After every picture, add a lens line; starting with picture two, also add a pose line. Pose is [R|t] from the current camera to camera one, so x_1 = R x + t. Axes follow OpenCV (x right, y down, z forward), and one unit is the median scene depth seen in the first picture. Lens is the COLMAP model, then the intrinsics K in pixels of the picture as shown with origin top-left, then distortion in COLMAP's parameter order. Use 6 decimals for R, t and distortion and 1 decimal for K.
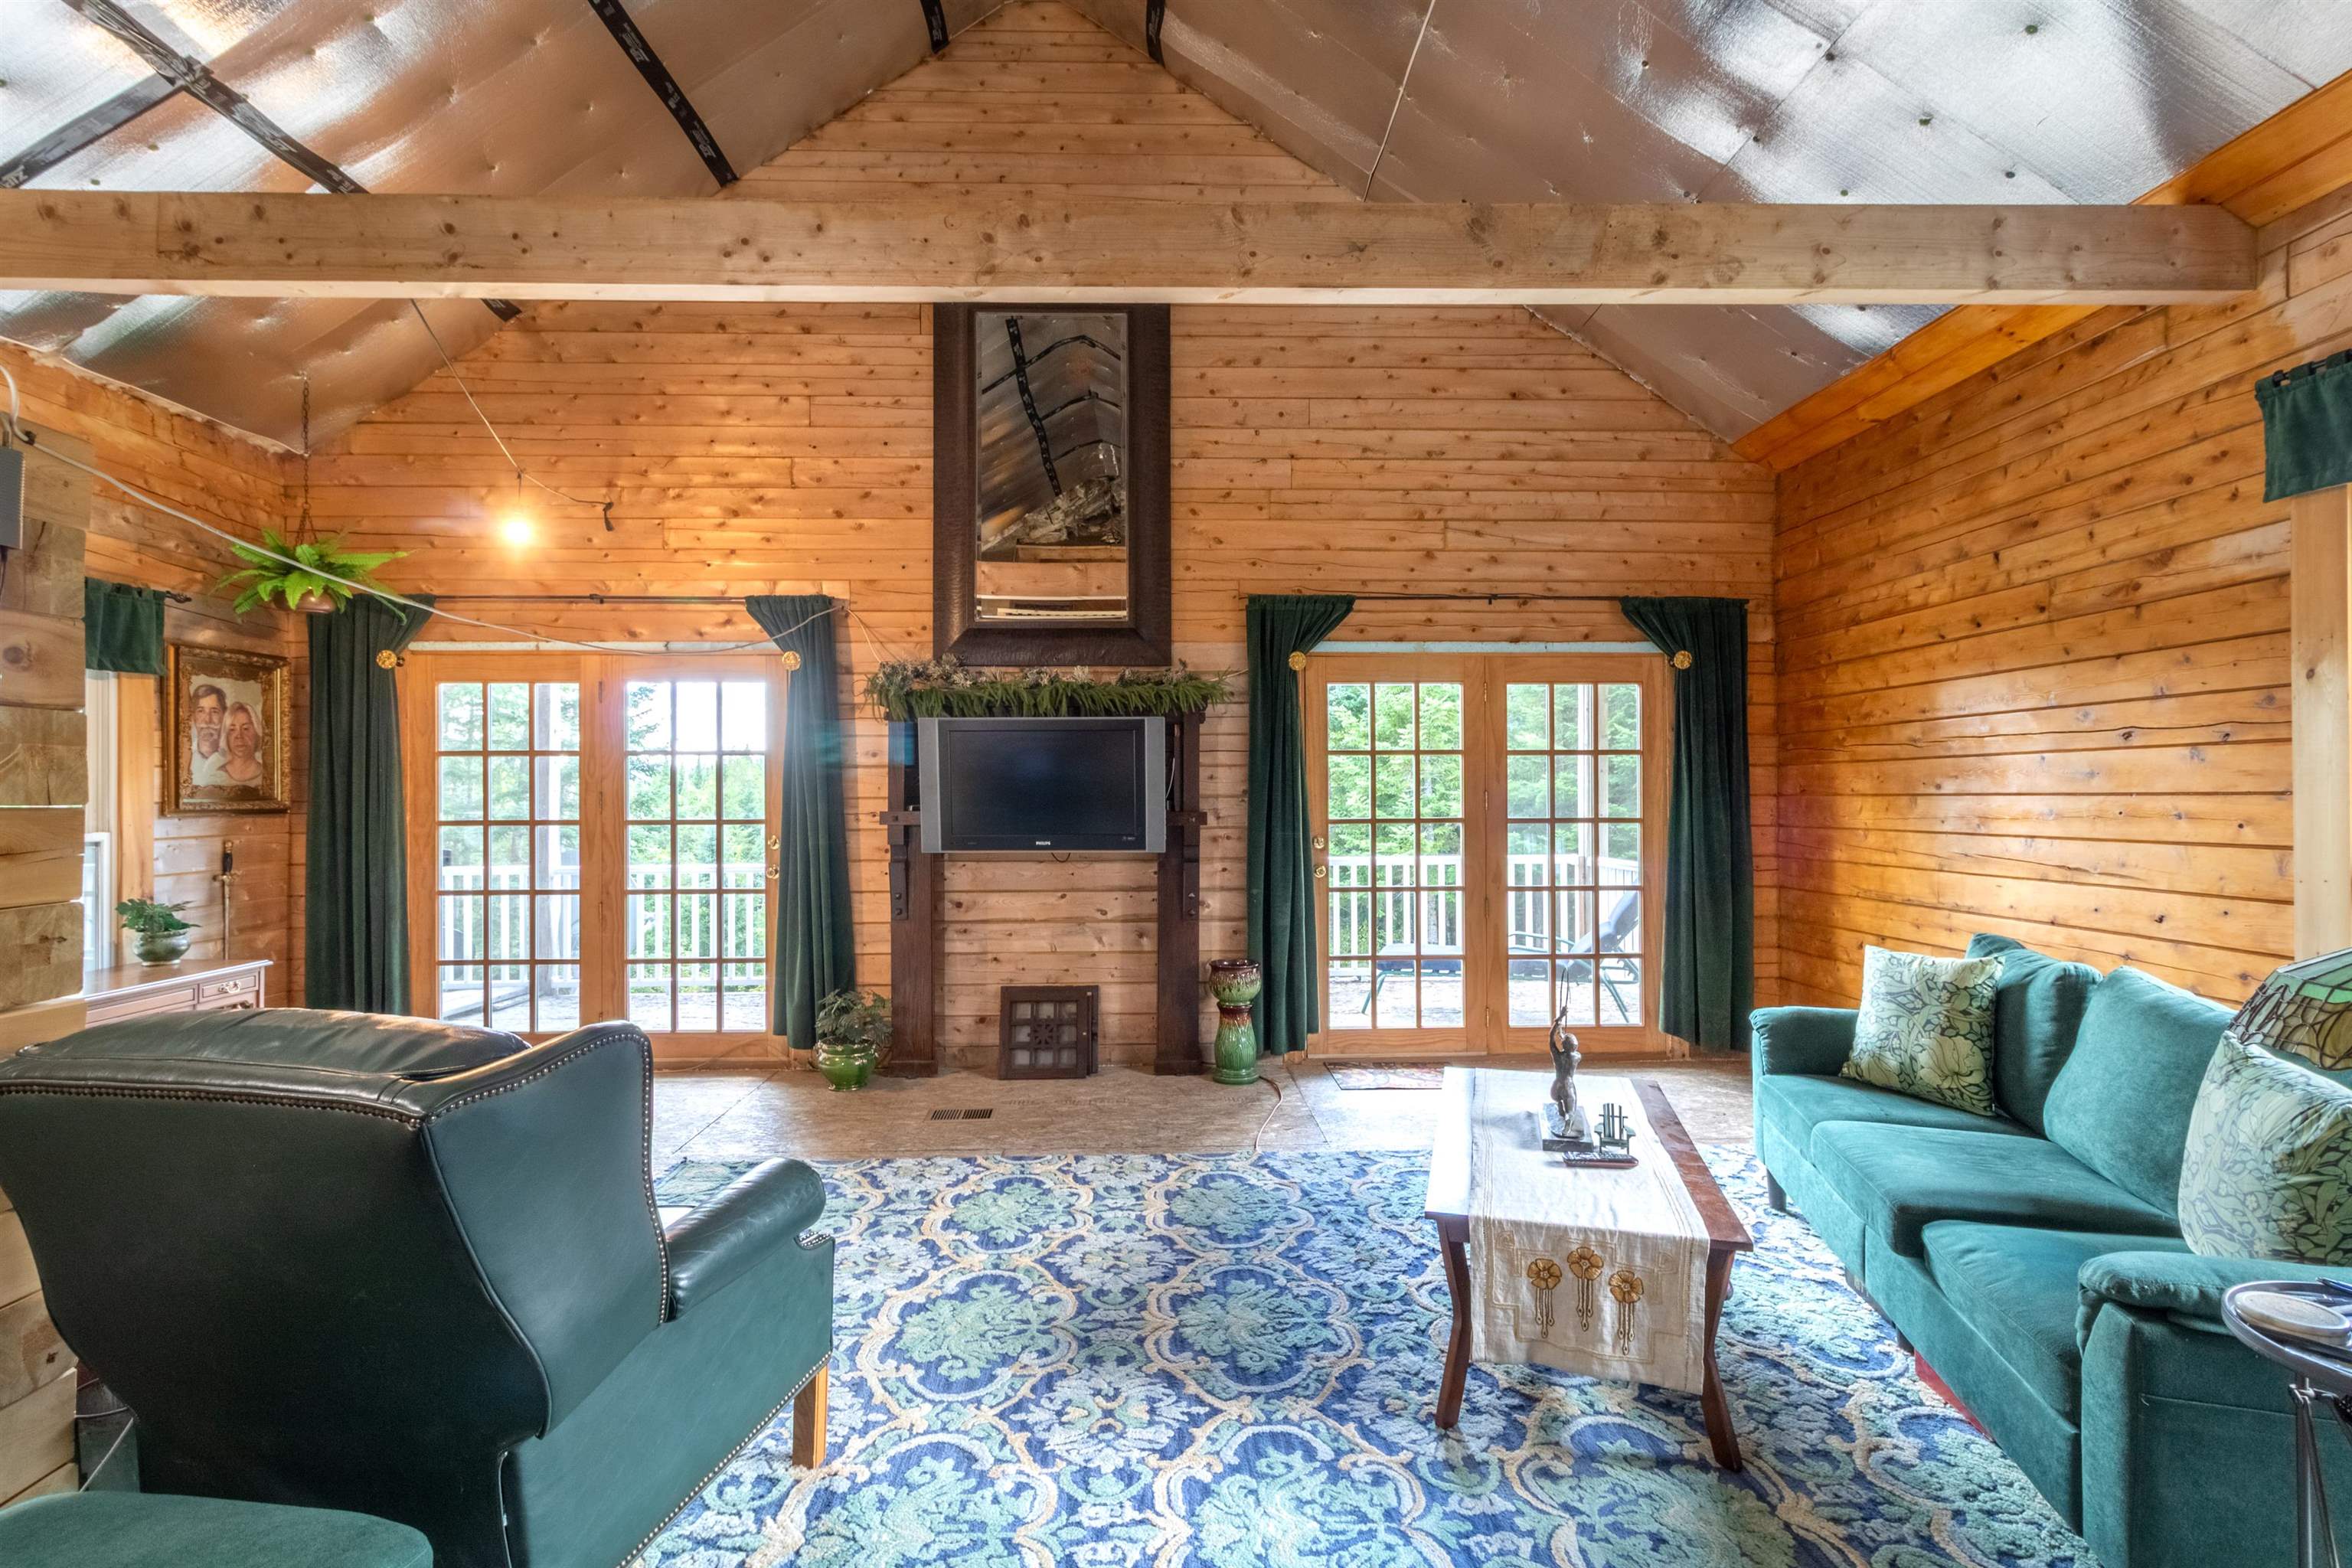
lens RADIAL K [[1071.0, 0, 1196.0], [0, 1071.0, 795.5], [0, 0, 1]] dist [-0.000176, 0.000254]
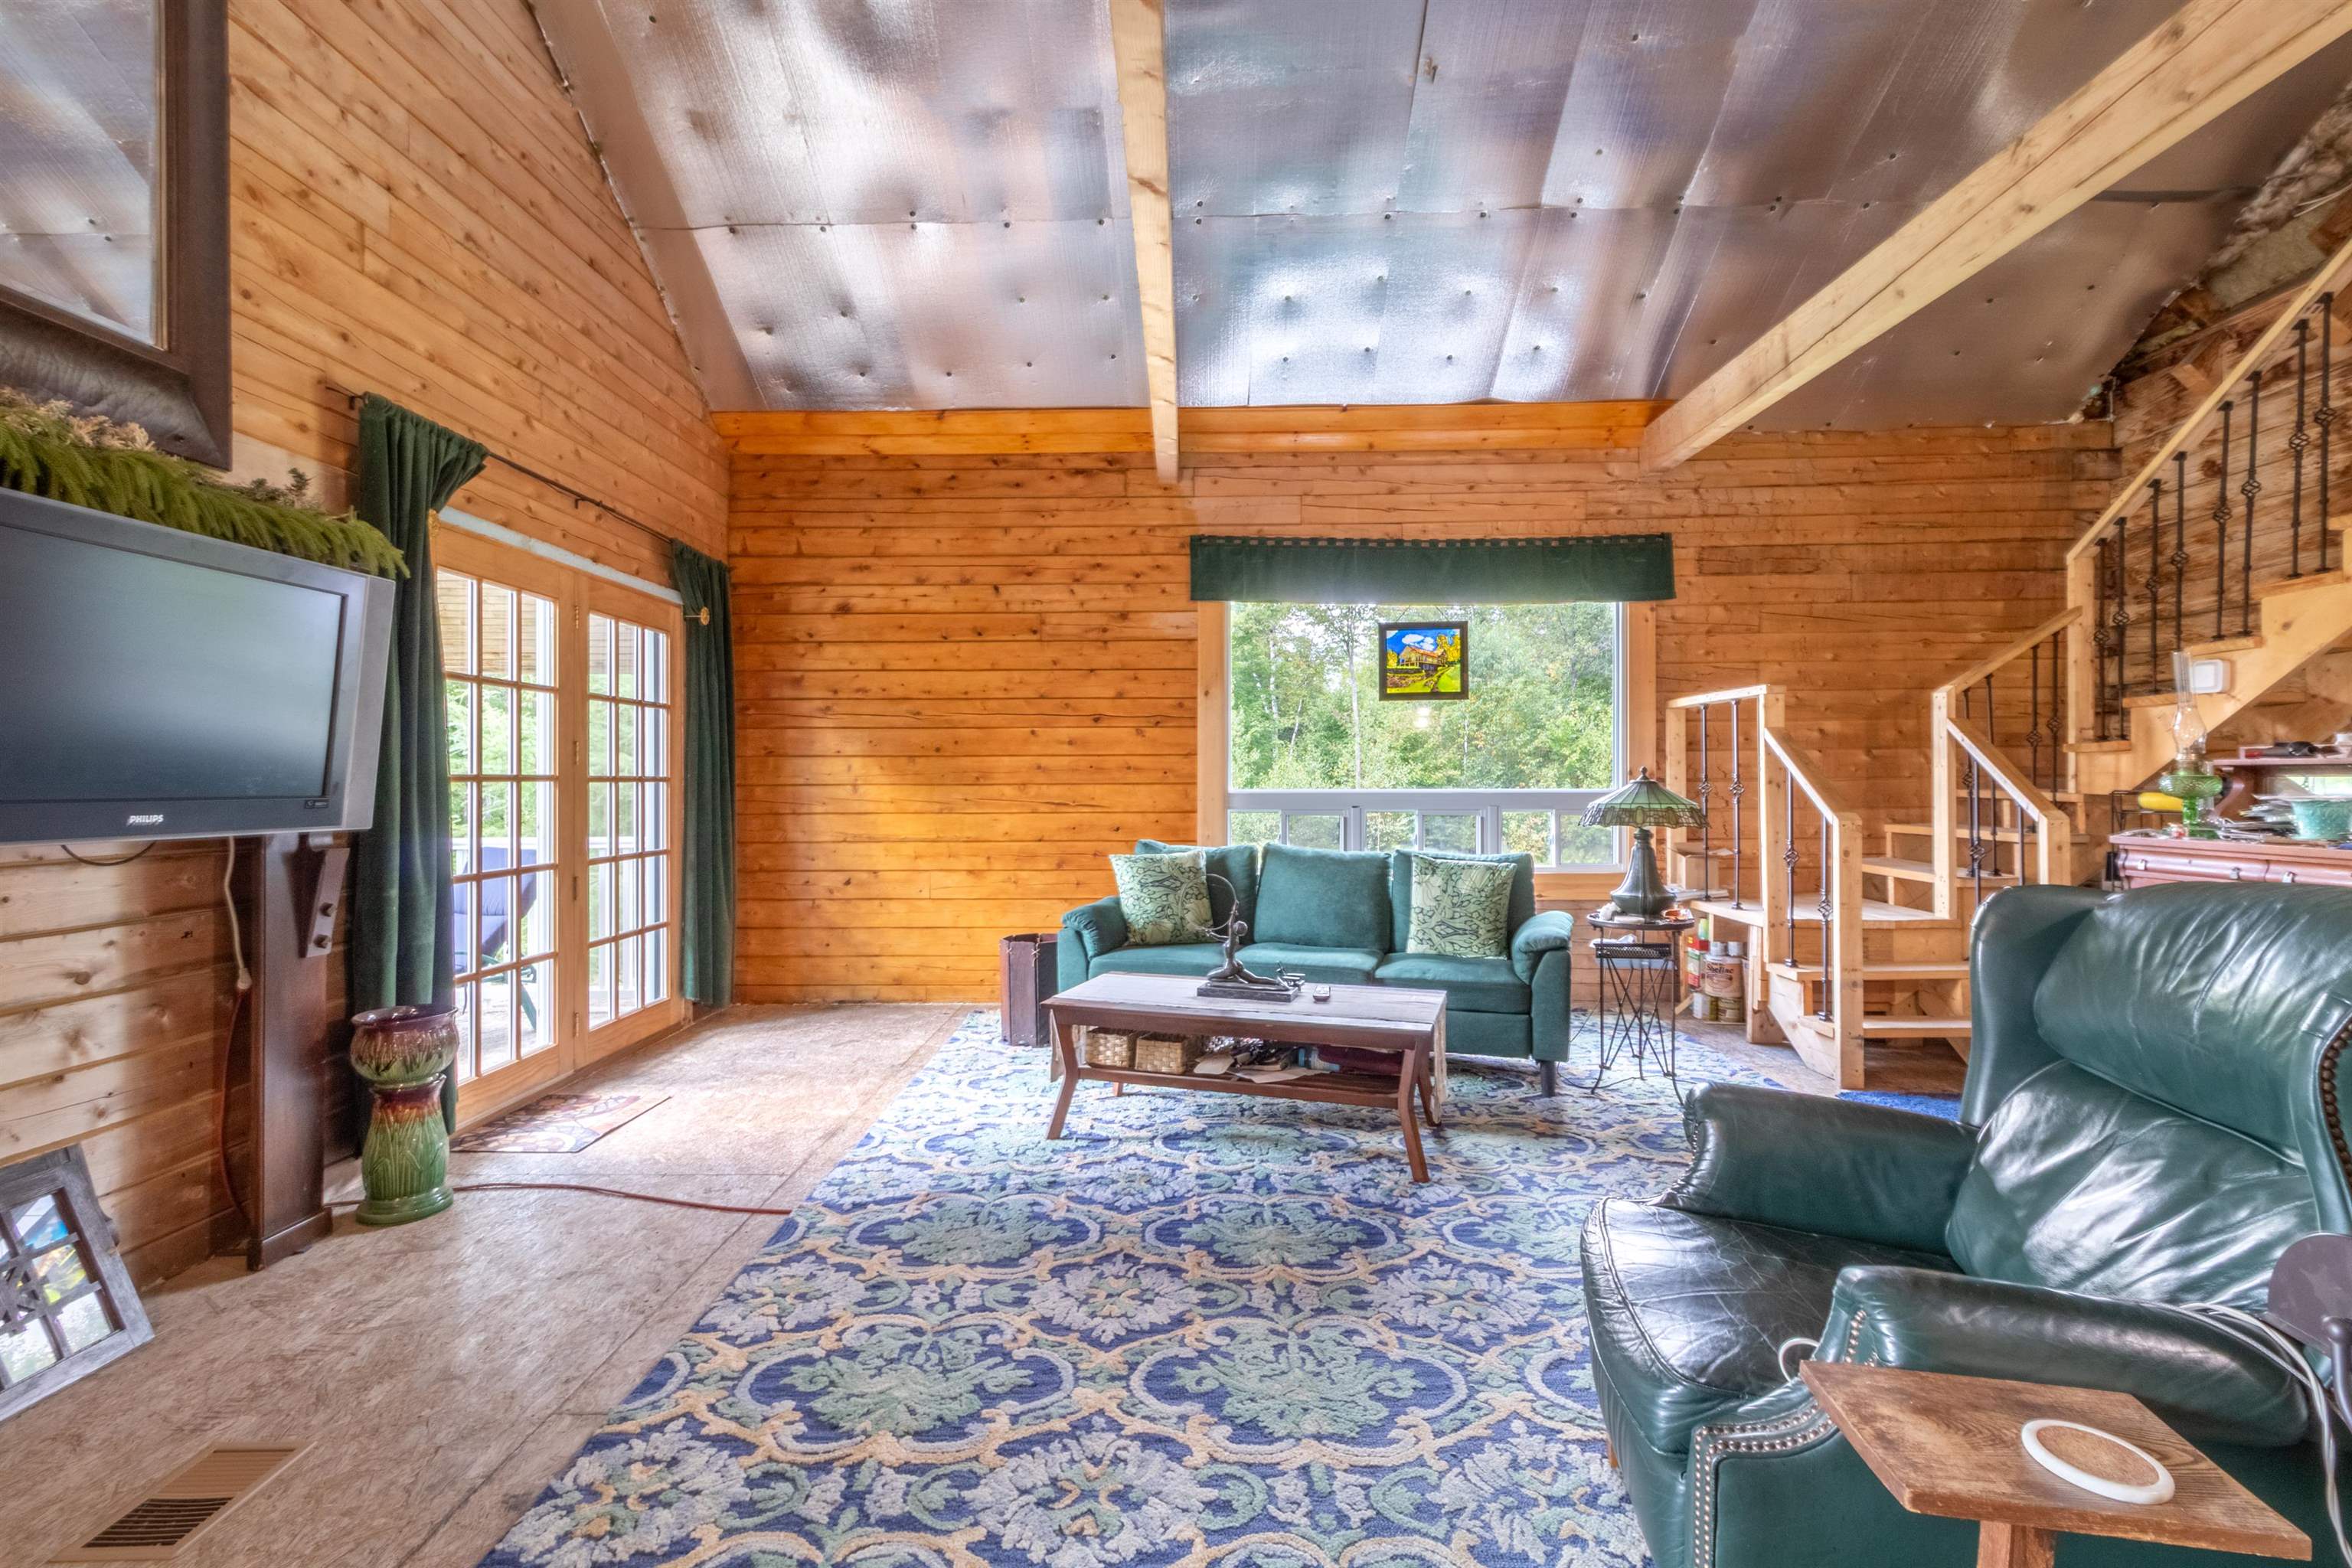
lens RADIAL K [[1071.0, 0, 1158.2], [0, 1071.0, 775.9], [0, 0, 1]] dist [-0.000176, 0.000254]
pose [[0.072576, 0.008932, 0.997323, -0.537369], [0.000758, 0.999959, -0.009011, 0.031949], [-0.997363, 0.001410, 0.072566, 0.560016]]
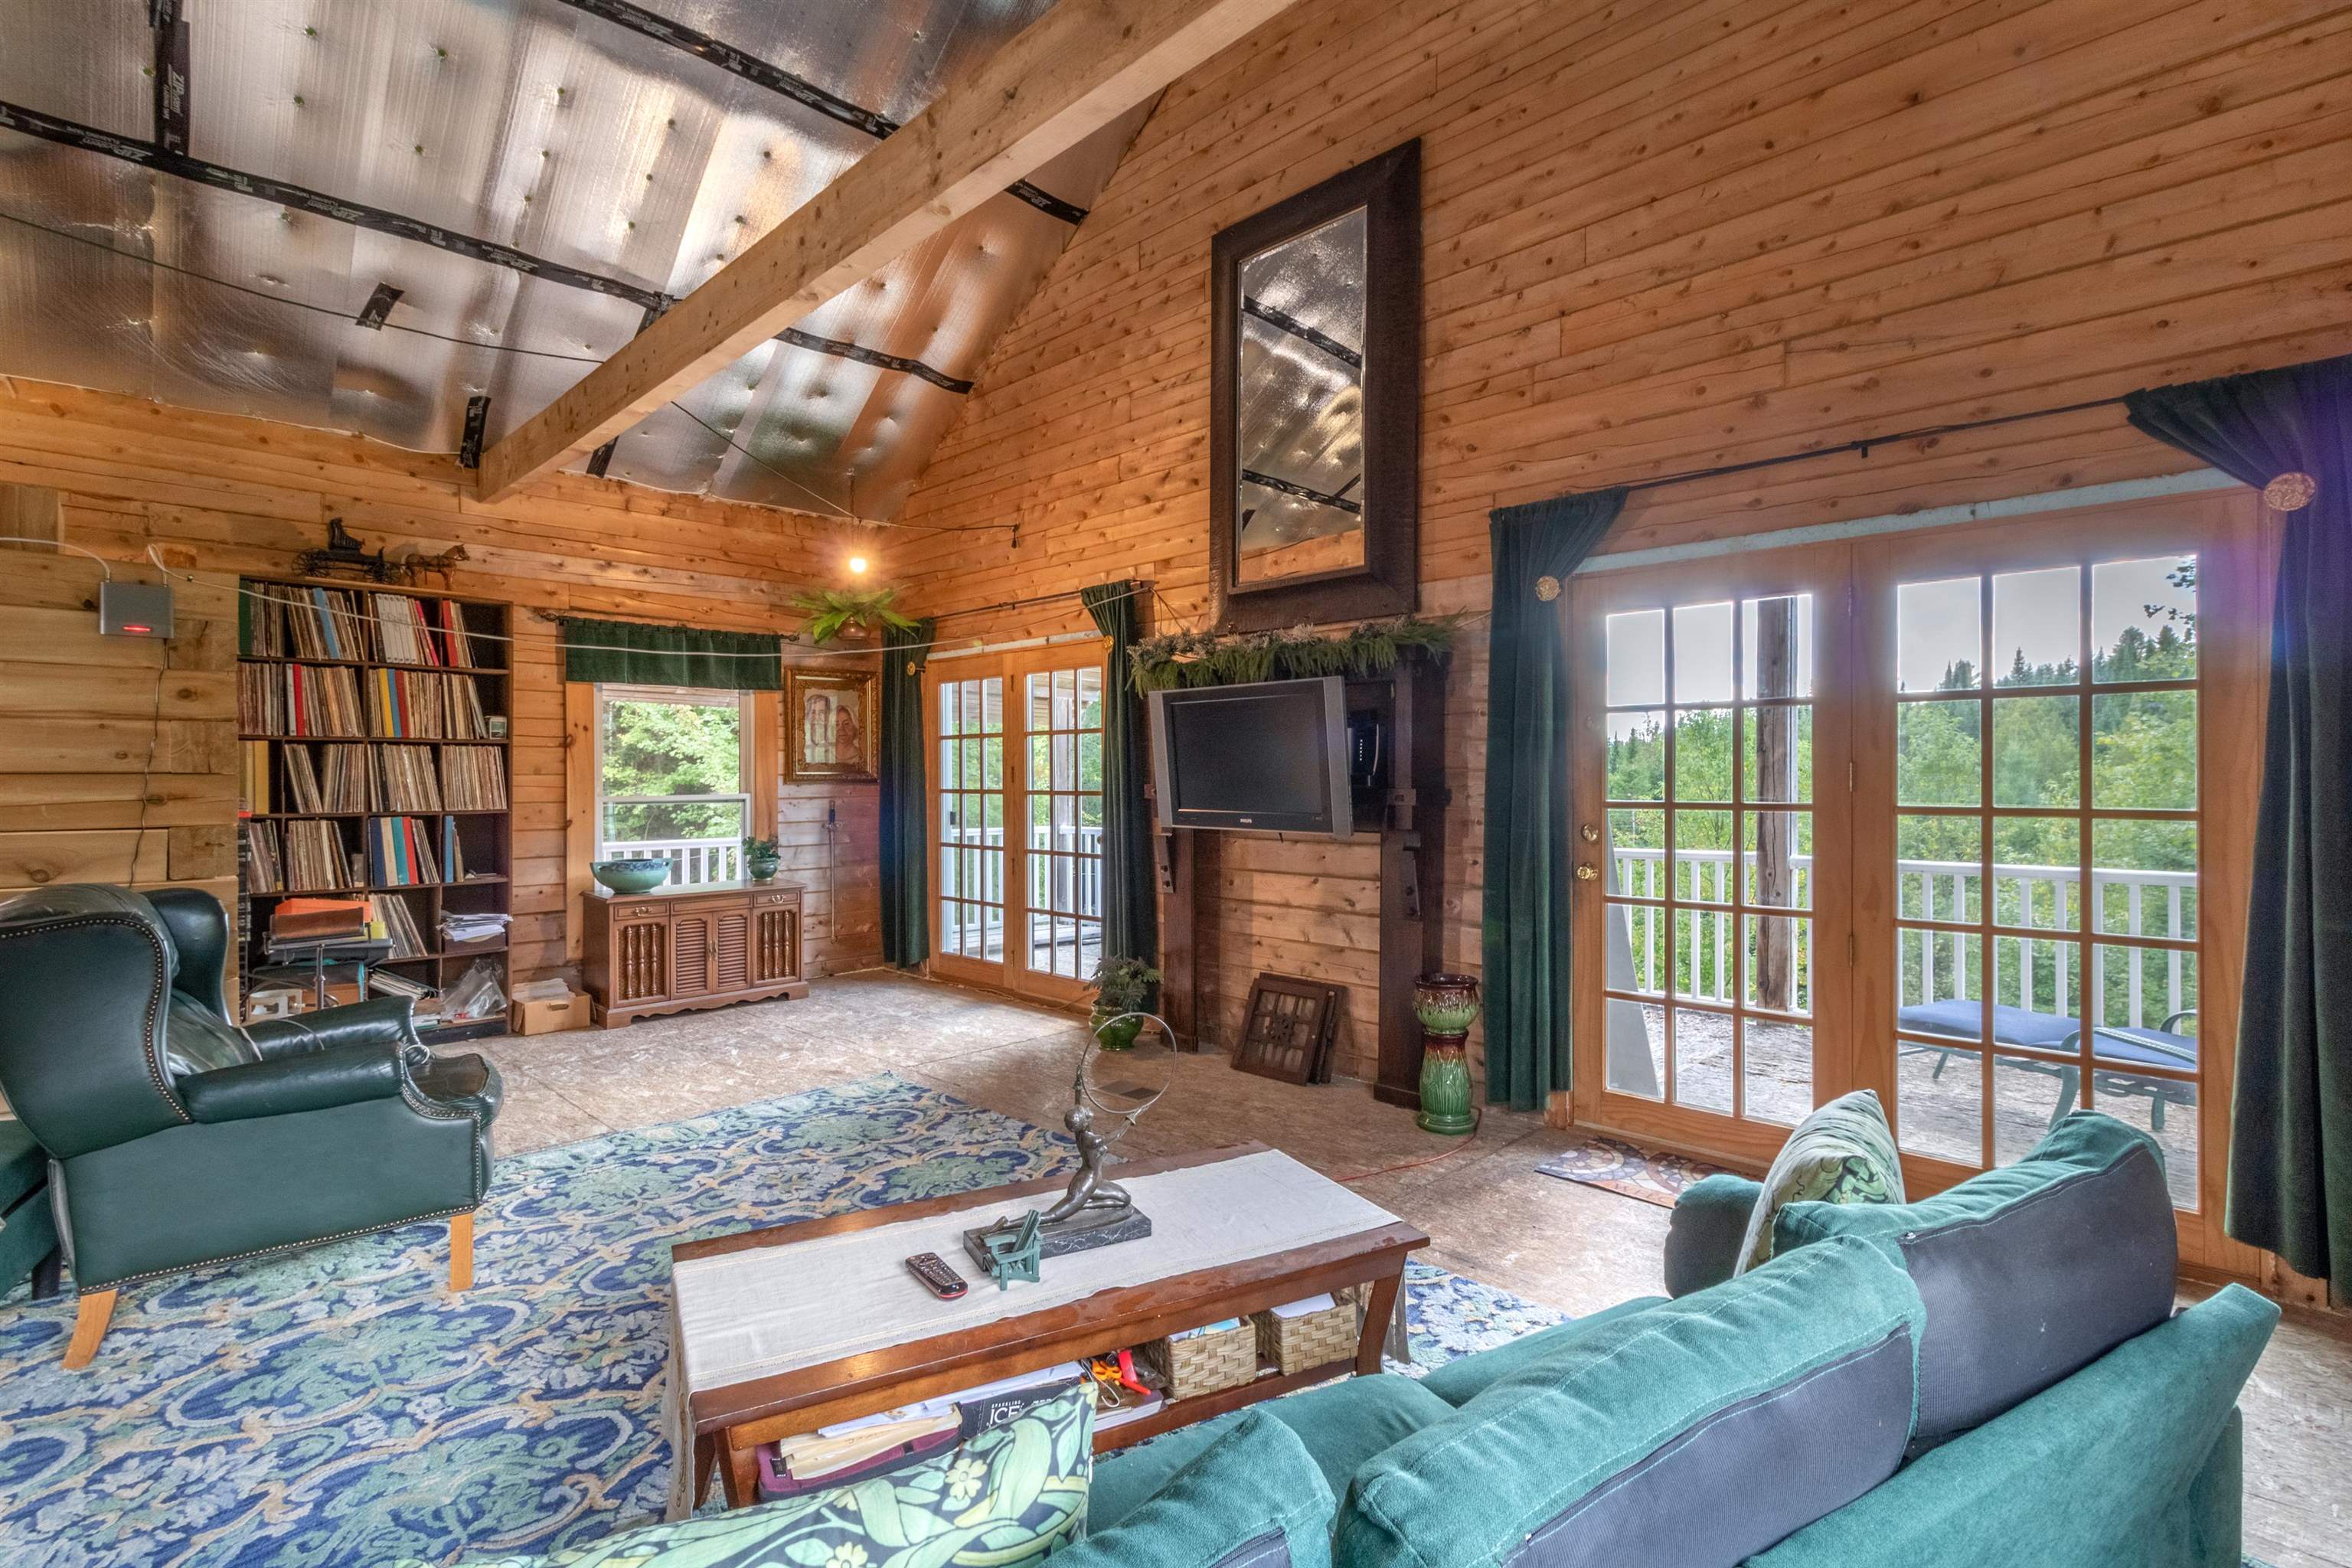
lens RADIAL K [[1110.7, 0, 1205.4], [0, 1110.7, 779.1], [0, 0, 1]] dist [0.003774, -0.000006]
pose [[0.688971, 0.005499, -0.724768, 0.525069], [0.002174, 0.999951, 0.009654, -0.000968], [0.724786, -0.008227, 0.688925, 0.311270]]
